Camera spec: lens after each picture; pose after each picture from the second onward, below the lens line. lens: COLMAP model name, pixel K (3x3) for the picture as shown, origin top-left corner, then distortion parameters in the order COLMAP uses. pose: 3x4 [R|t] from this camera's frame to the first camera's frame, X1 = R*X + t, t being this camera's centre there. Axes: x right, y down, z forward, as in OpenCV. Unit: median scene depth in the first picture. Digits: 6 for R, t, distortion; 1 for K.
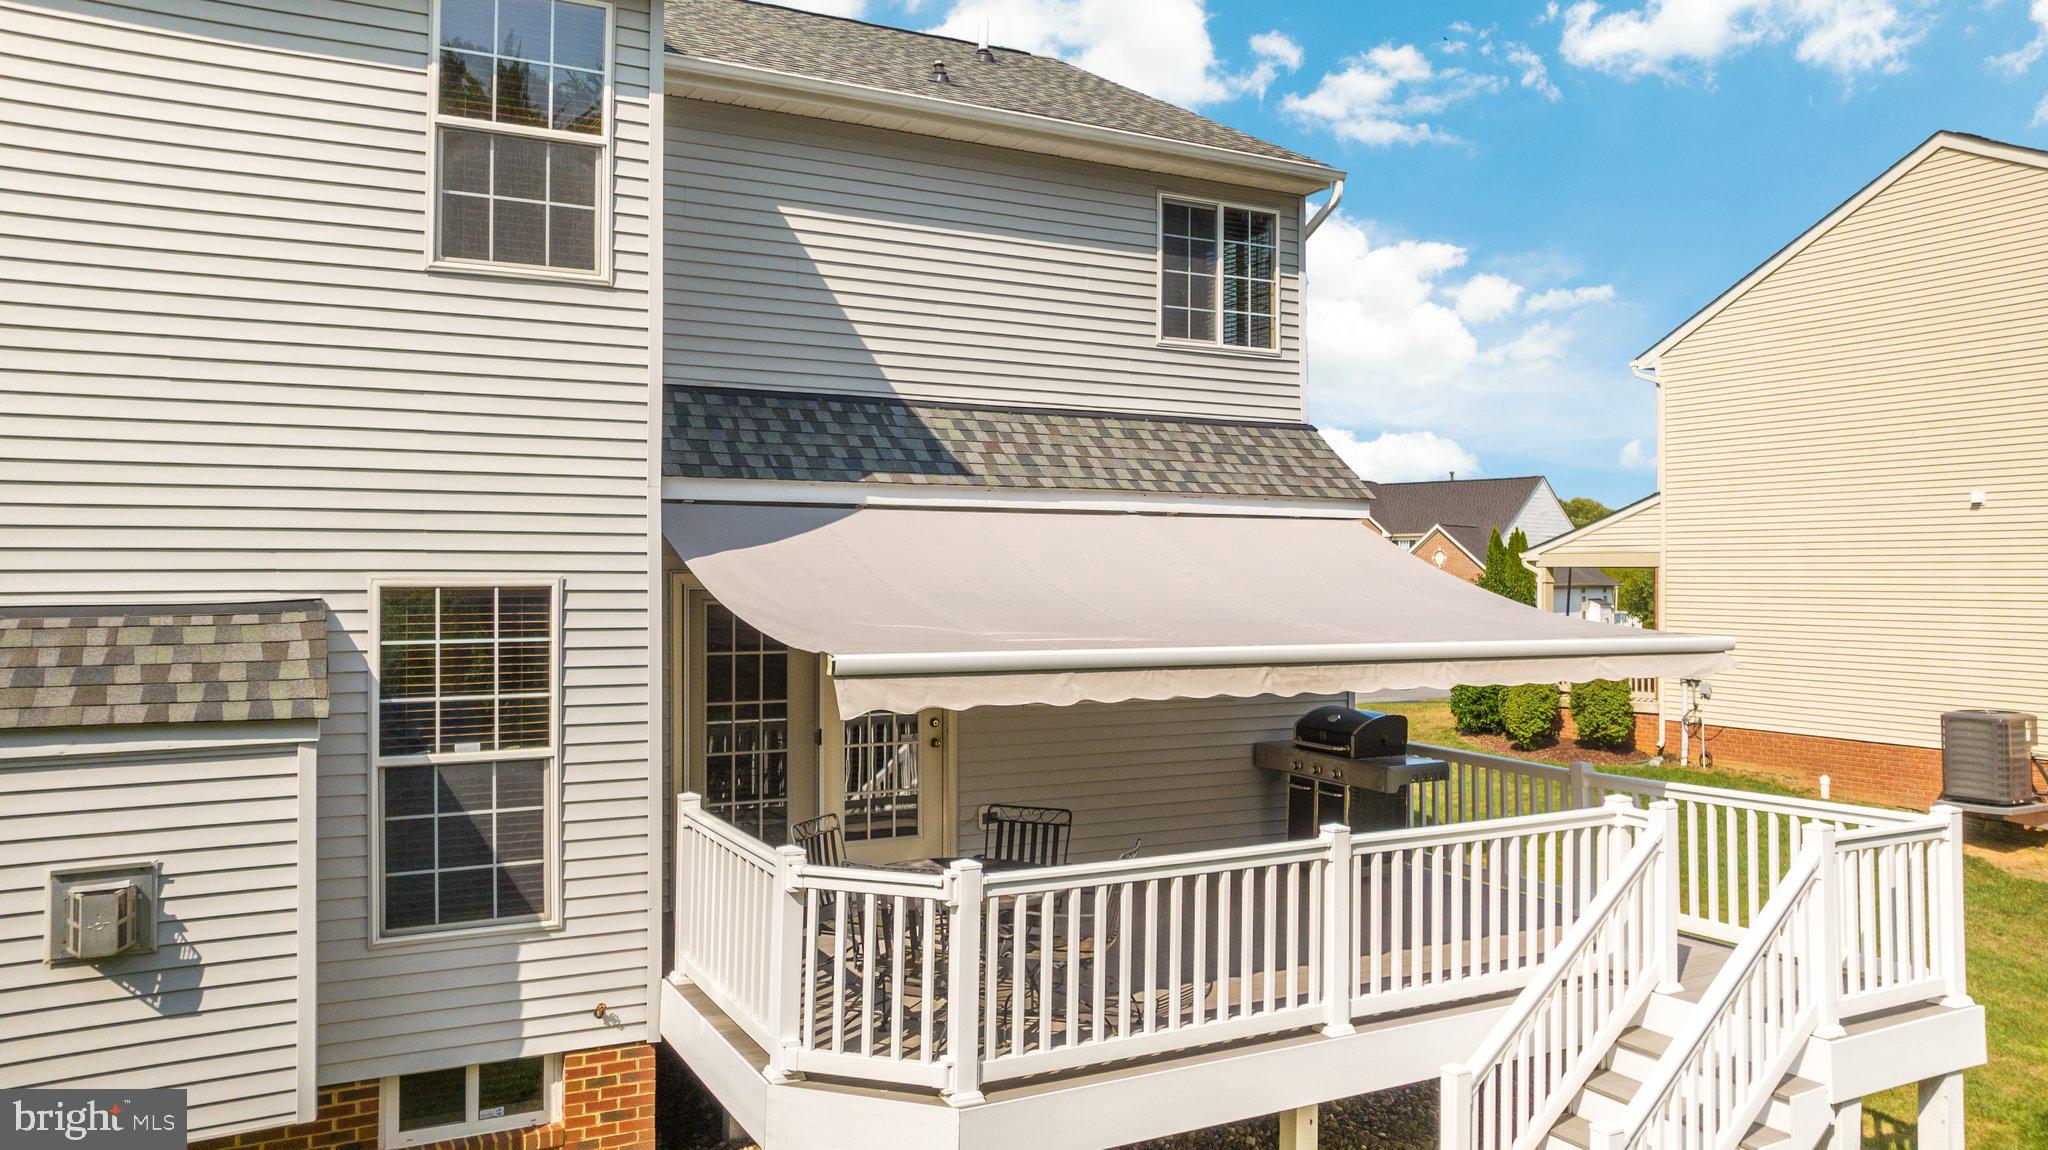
lens RADIAL K [[1468.9, 0, 1024.4], [0, 1468.9, 570.6], [0, 0, 1]] dist [-0.018084, 0.011266]
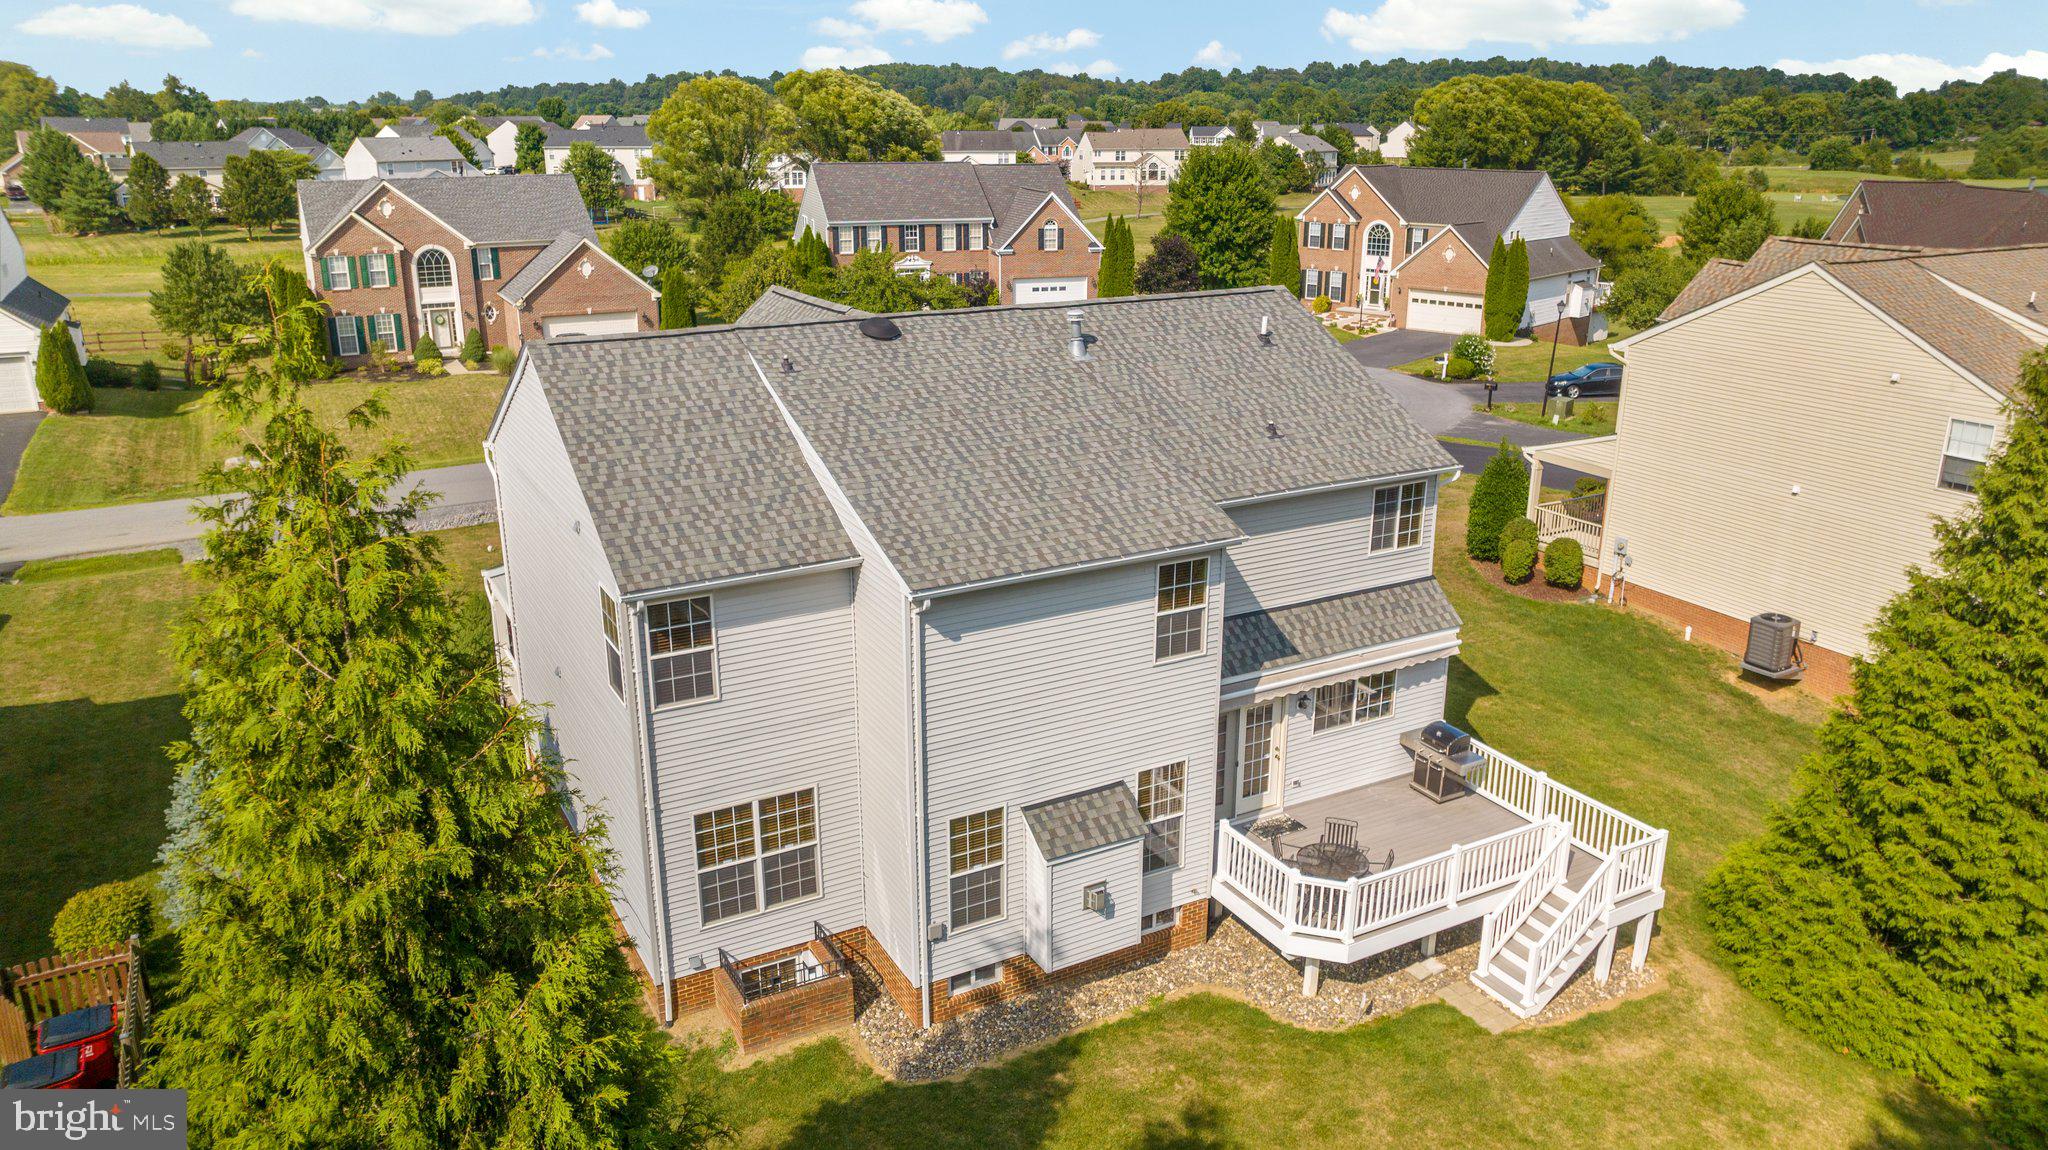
lens RADIAL K [[1468.9, 0, 1007.1], [0, 1468.9, 575.1], [0, 0, 1]] dist [-0.018084, 0.011266]
pose [[0.999950, -0.006449, 0.007682, -0.514692], [0.003677, 0.948240, 0.317534, -0.921767], [-0.009332, -0.317490, 0.948216, -1.175017]]
